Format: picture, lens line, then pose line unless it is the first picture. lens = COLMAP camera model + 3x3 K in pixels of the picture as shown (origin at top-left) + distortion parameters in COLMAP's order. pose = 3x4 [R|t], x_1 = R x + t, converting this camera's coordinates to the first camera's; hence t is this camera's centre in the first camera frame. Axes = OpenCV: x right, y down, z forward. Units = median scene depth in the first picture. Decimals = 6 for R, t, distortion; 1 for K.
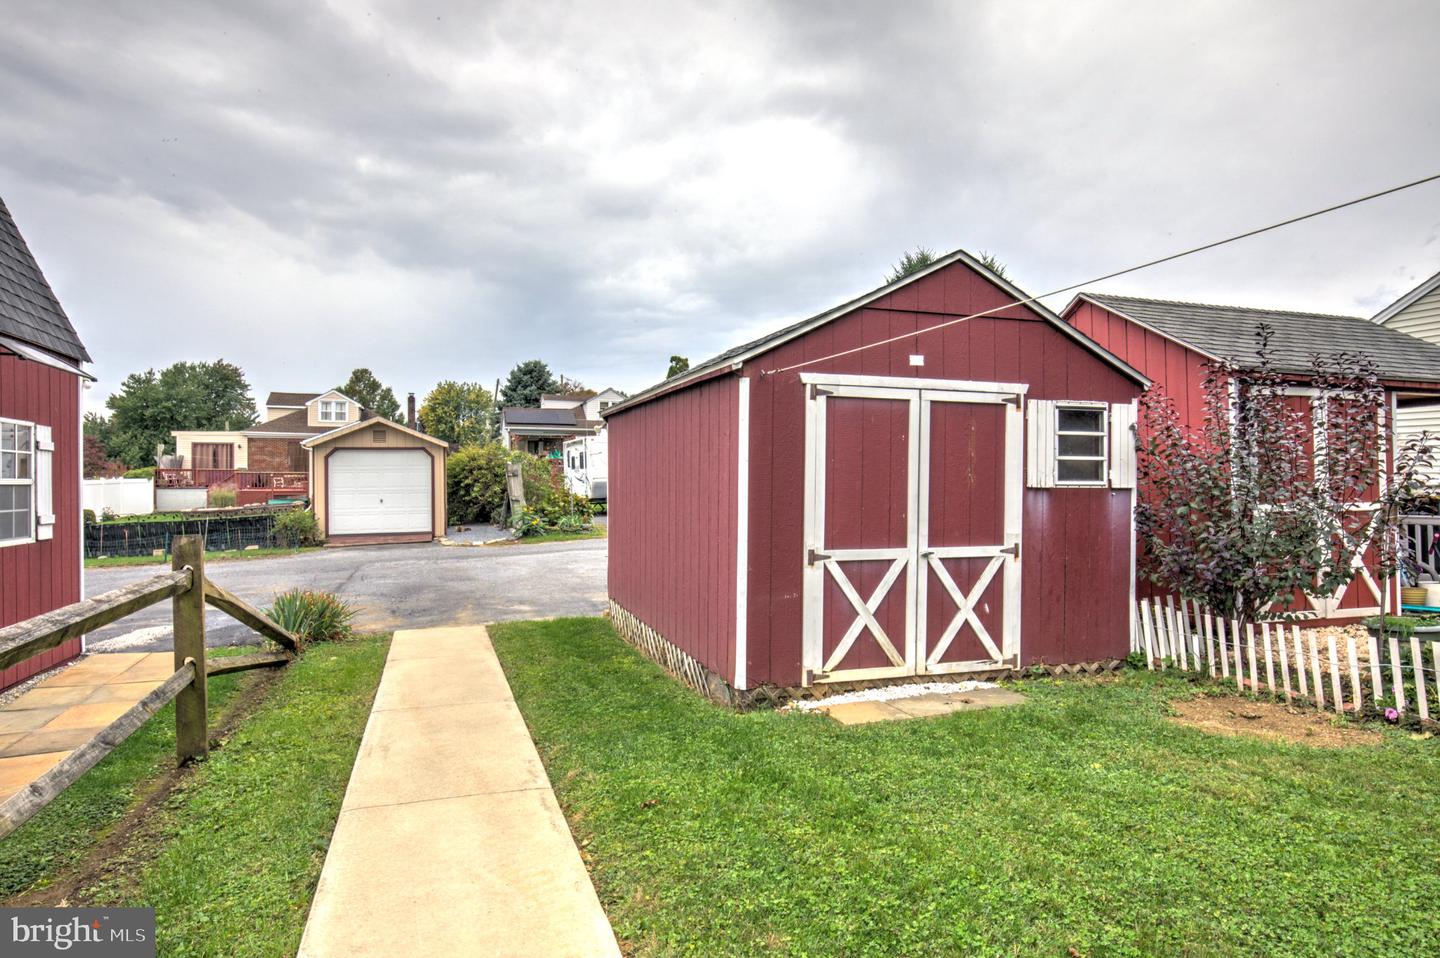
lens RADIAL K [[870.8, 0, 718.2], [0, 870.8, 483.3], [0, 0, 1]] dist [-0.008051, -0.000031]
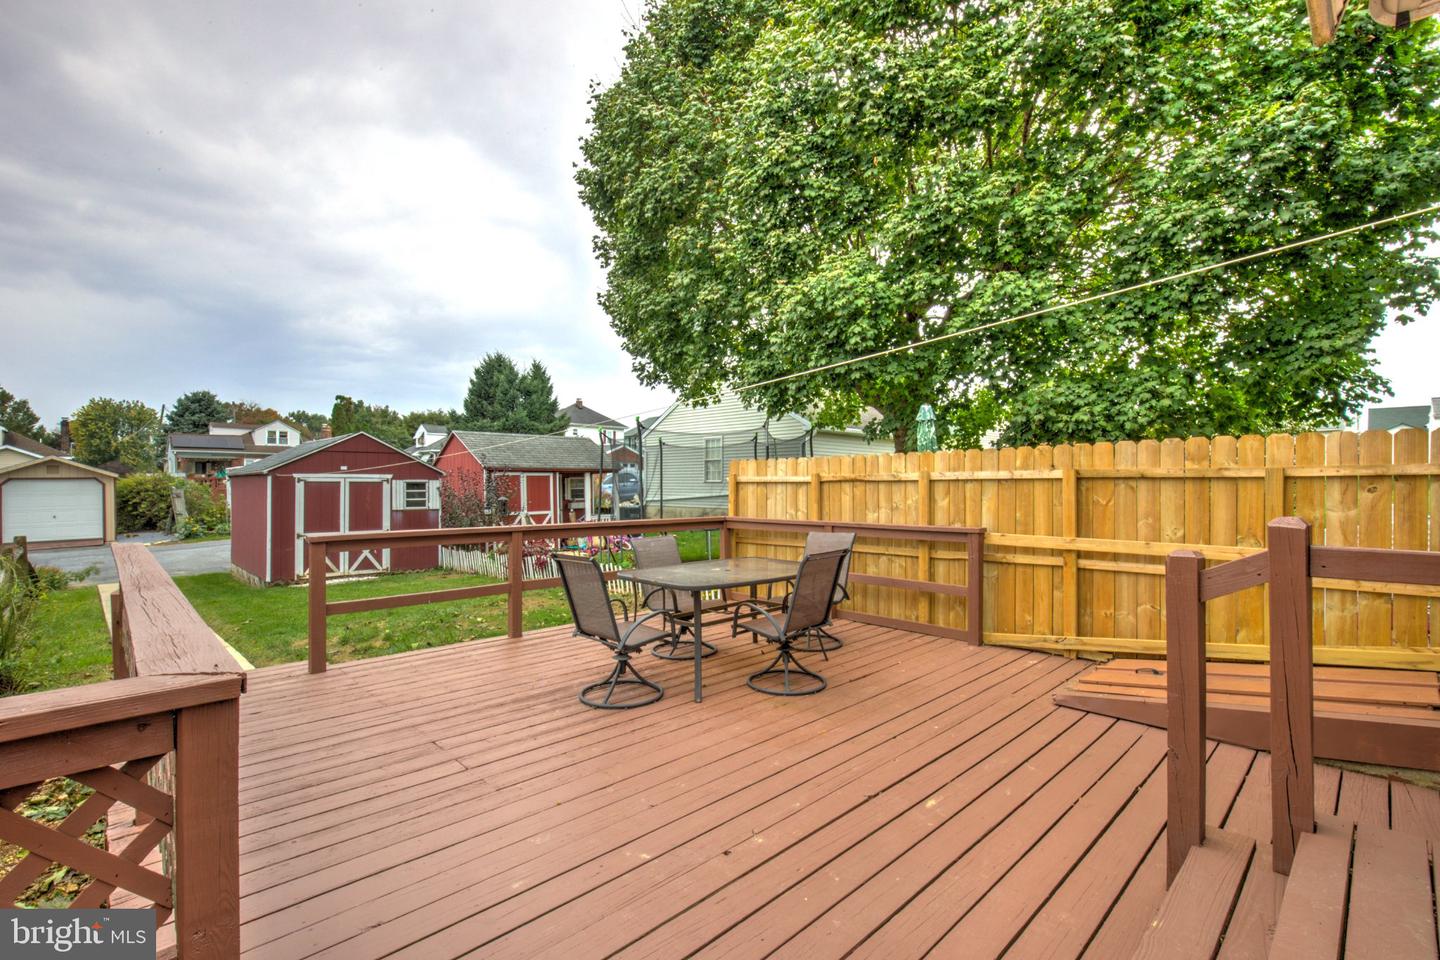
lens RADIAL K [[659.3, 0, 726.0], [0, 659.3, 485.2], [0, 0, 1]] dist [-0.002466, 0.001155]
pose [[0.896597, -0.005523, 0.442813, 0.100194], [0.008515, 0.999952, -0.004770, -0.015505], [-0.442766, 0.008047, 0.896601, -0.393442]]
